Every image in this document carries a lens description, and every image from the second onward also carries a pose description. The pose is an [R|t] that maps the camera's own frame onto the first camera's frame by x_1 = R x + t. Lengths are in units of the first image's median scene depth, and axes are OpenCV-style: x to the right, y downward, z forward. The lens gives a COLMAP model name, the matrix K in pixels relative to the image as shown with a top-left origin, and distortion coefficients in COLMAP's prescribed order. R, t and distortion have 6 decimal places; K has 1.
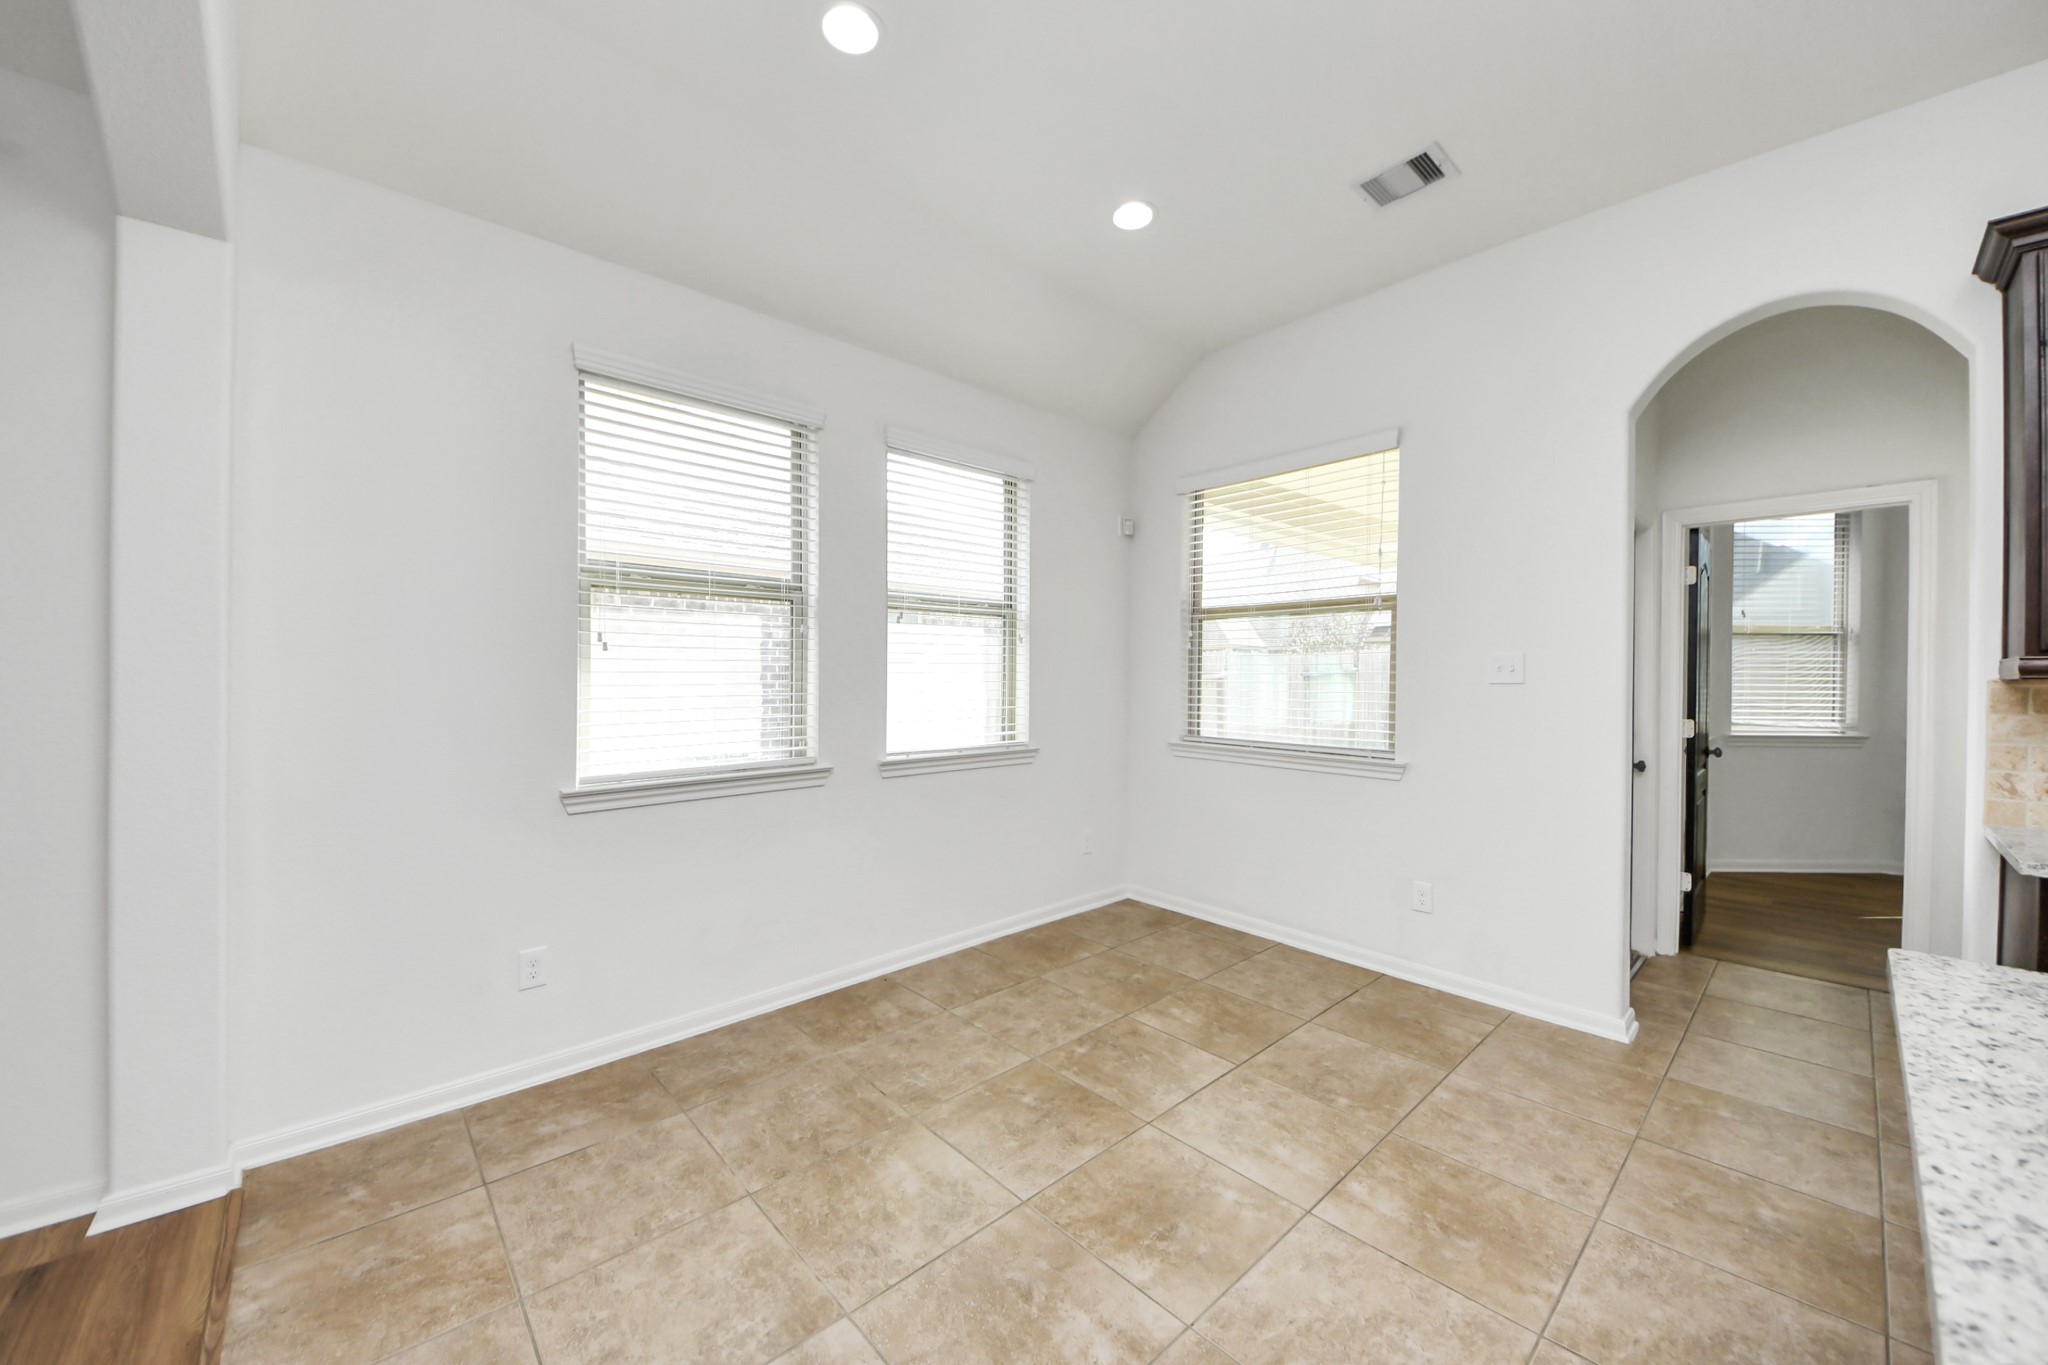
lens RADIAL K [[774.8, 0, 1002.6], [0, 774.8, 687.4], [0, 0, 1]] dist [0.011154, -0.012657]
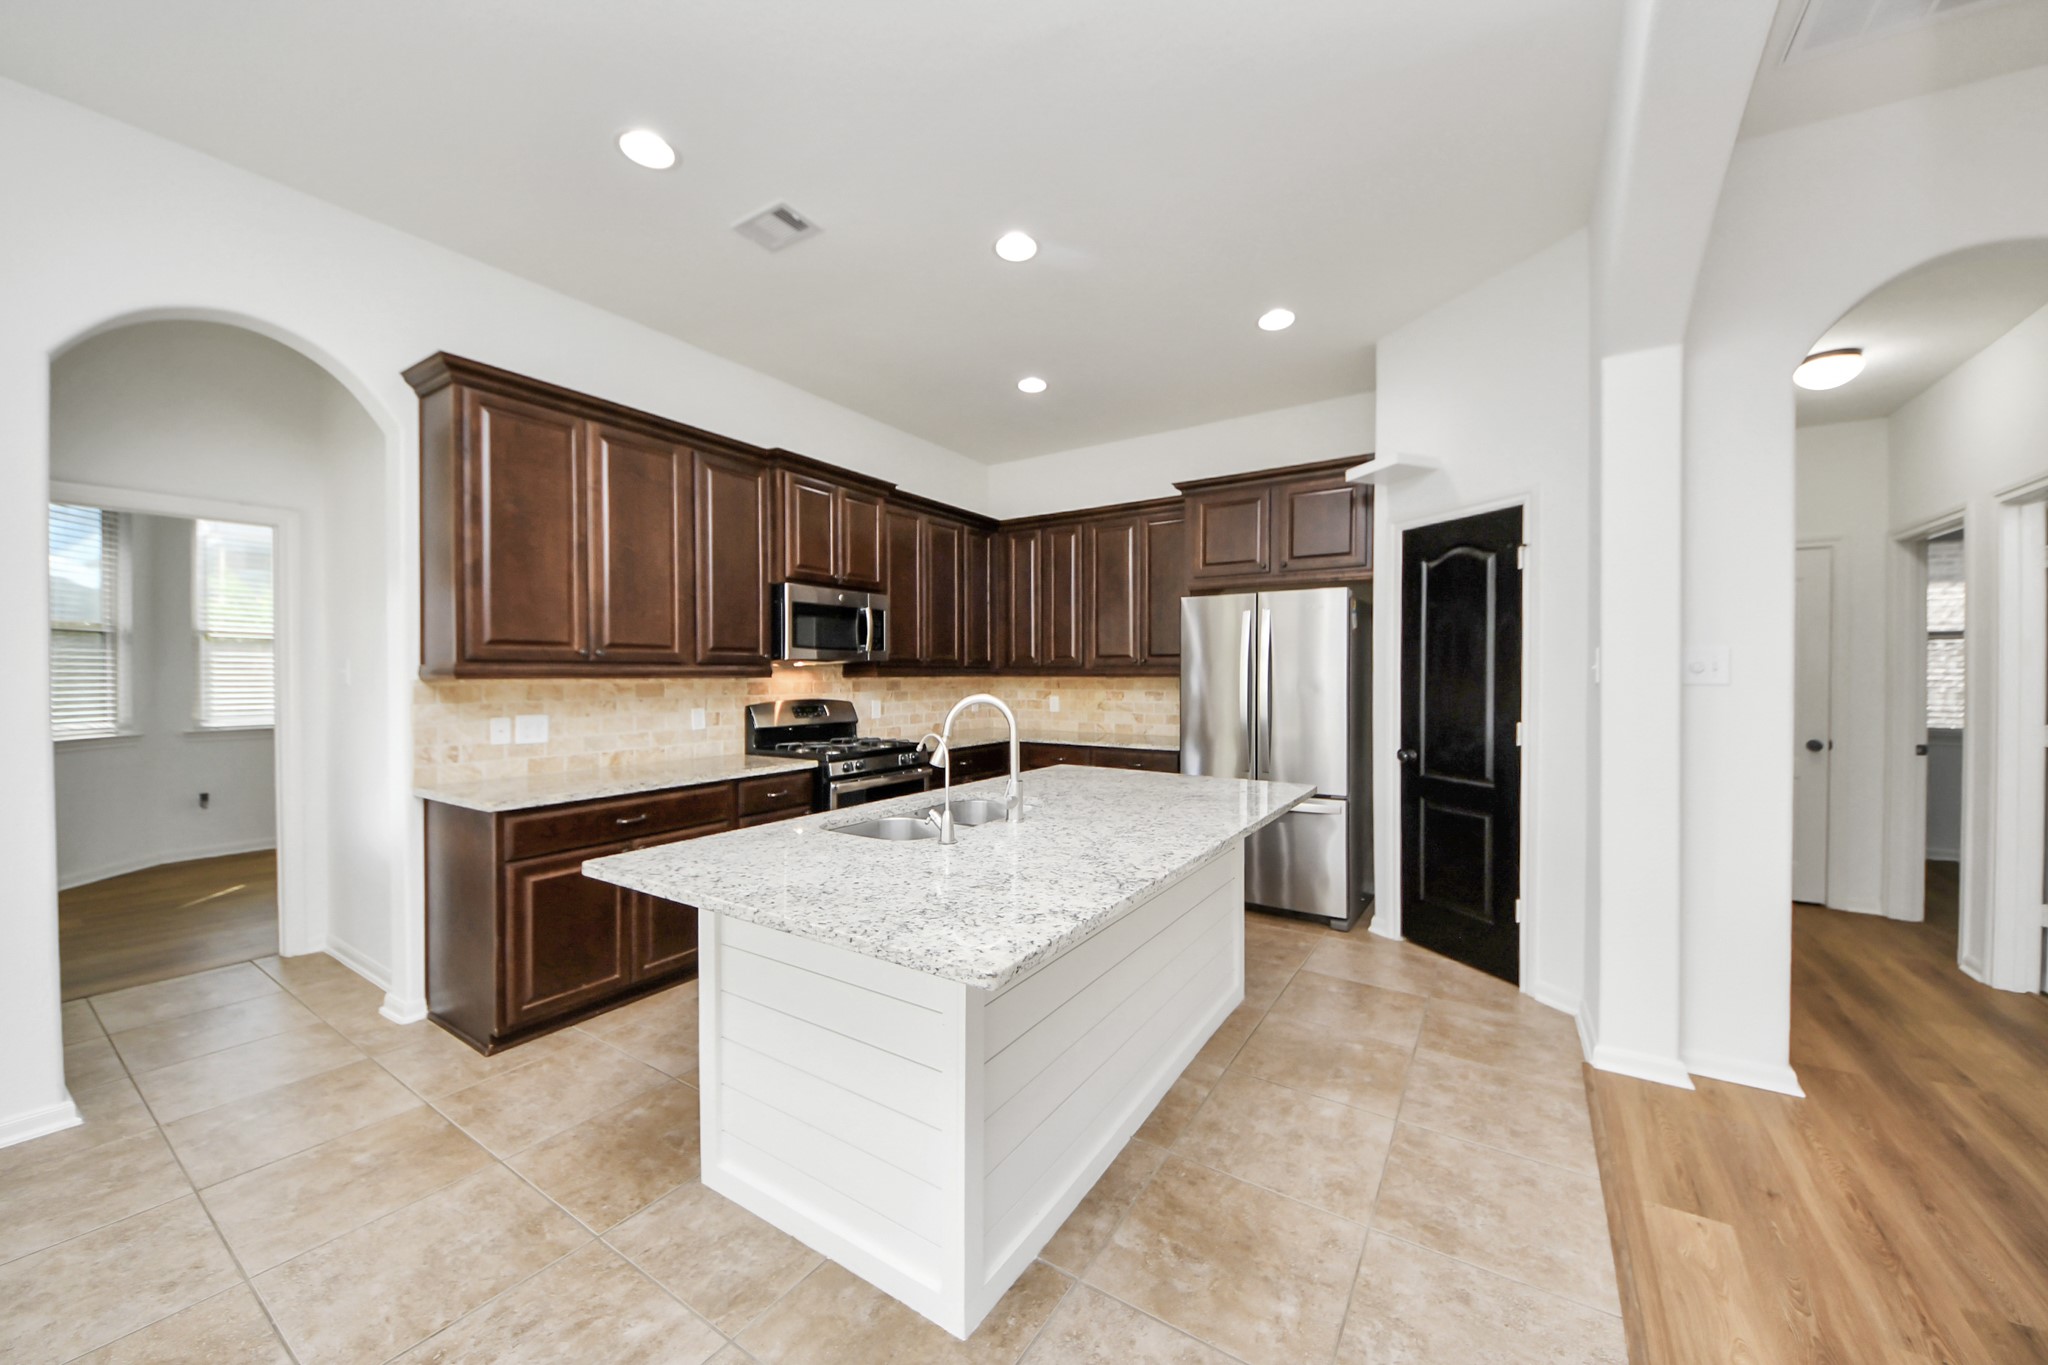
lens RADIAL K [[725.8, 0, 1021.7], [0, 725.8, 678.1], [0, 0, 1]] dist [0.011586, -0.008560]
pose [[-0.248041, -0.010613, 0.968691, -0.177197], [0.016751, 0.999744, 0.015242, -0.011489], [-0.968605, 0.020007, -0.247800, 0.206547]]
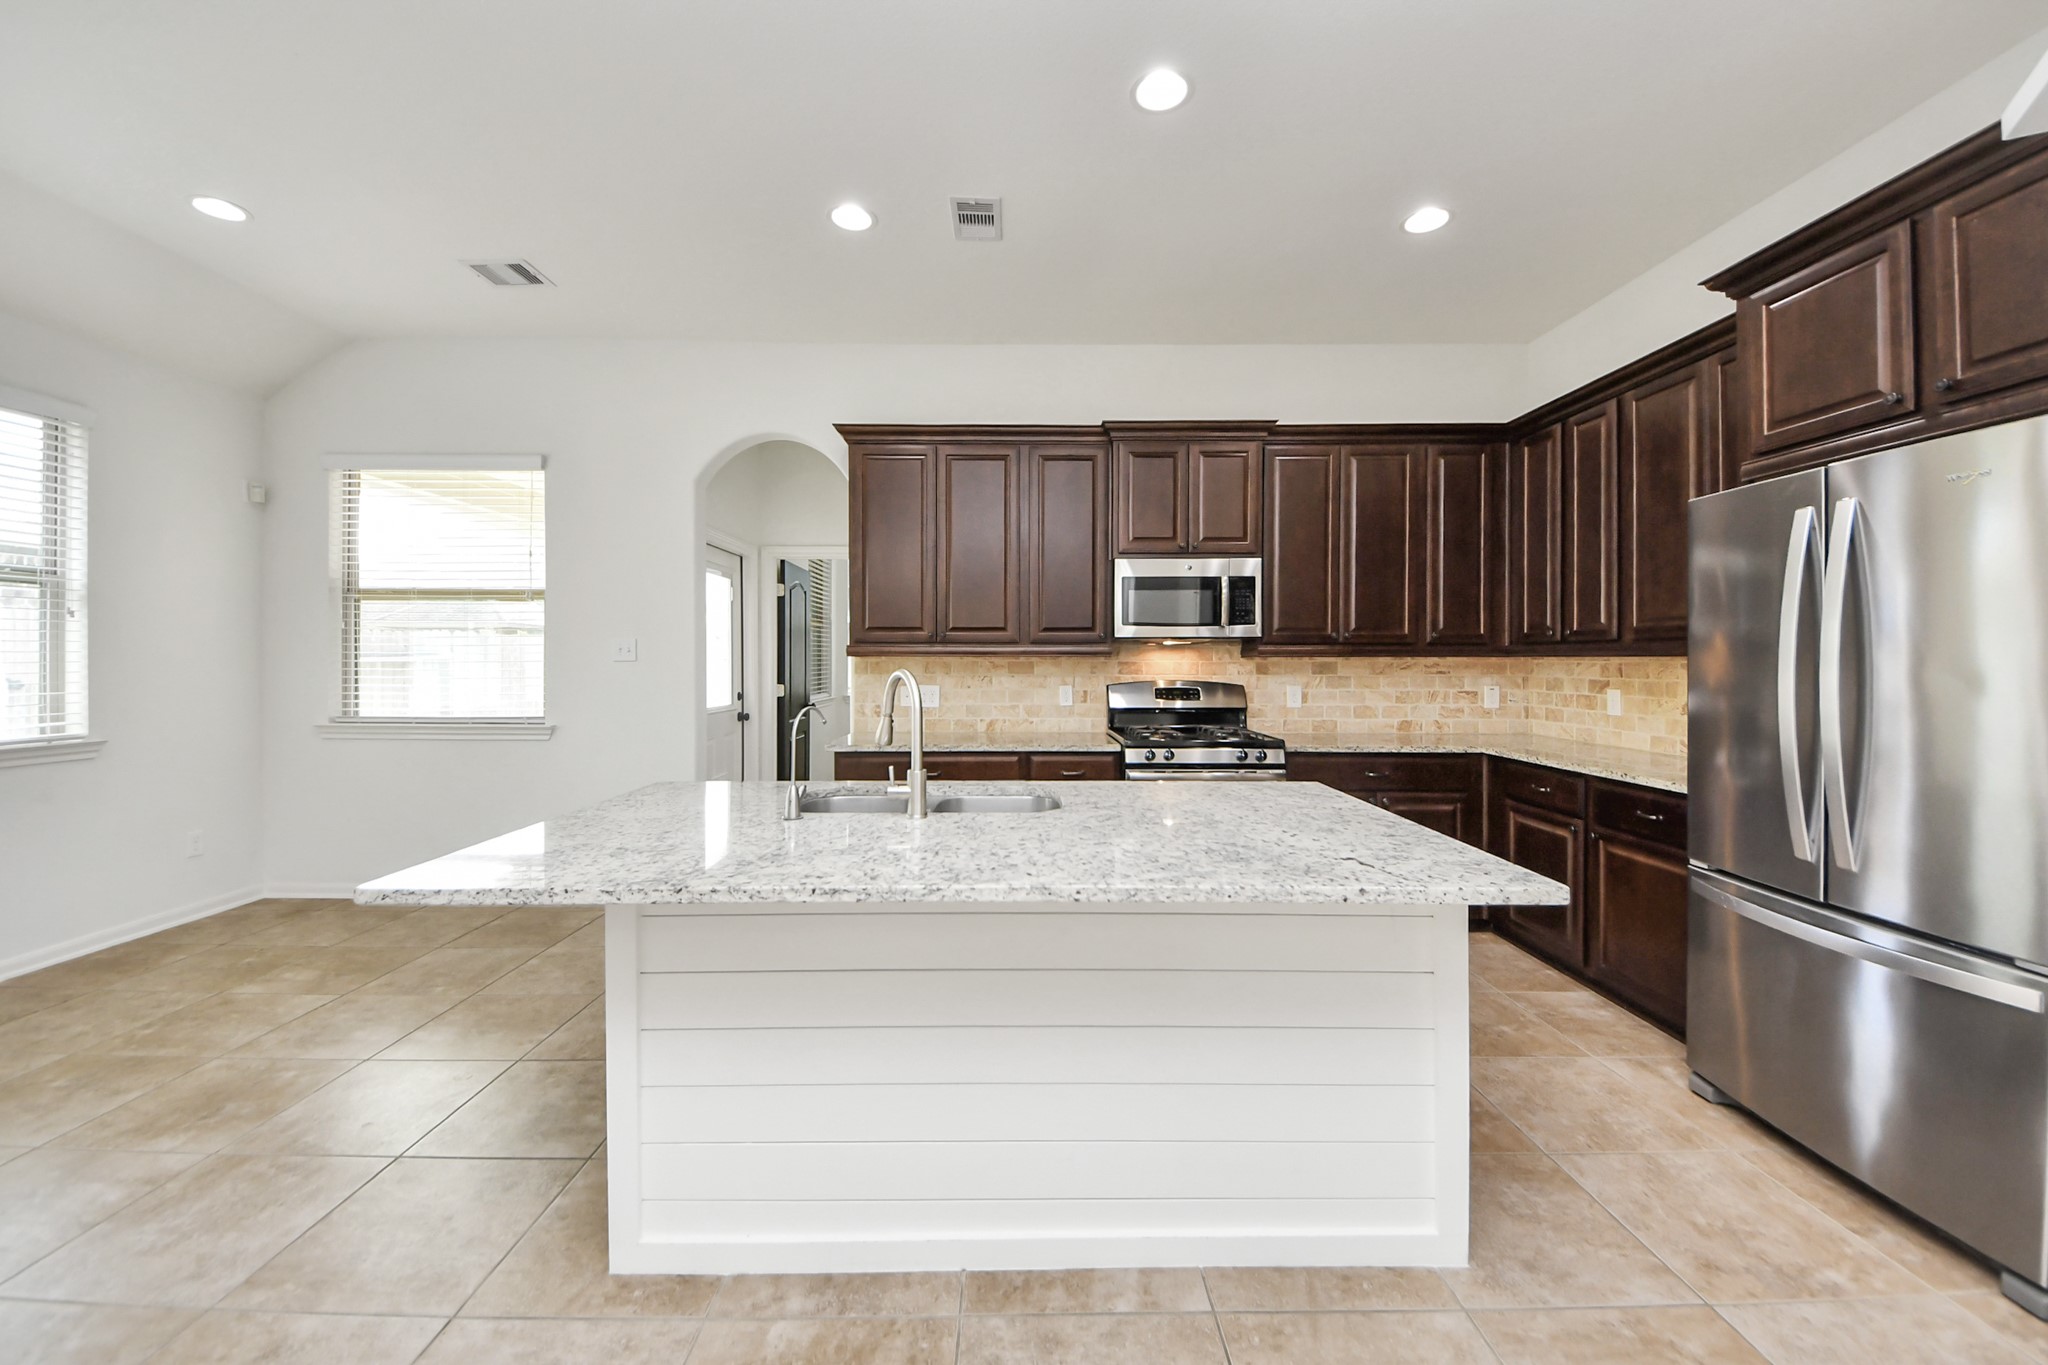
lens RADIAL K [[772.4, 0, 1004.5], [0, 772.4, 662.3], [0, 0, 1]] dist [0.023697, -0.014046]
pose [[0.656466, -0.008823, 0.754304, 0.068493], [0.014781, 0.999890, -0.001169, 0.010359], [-0.754211, 0.011917, 0.656524, -0.432660]]
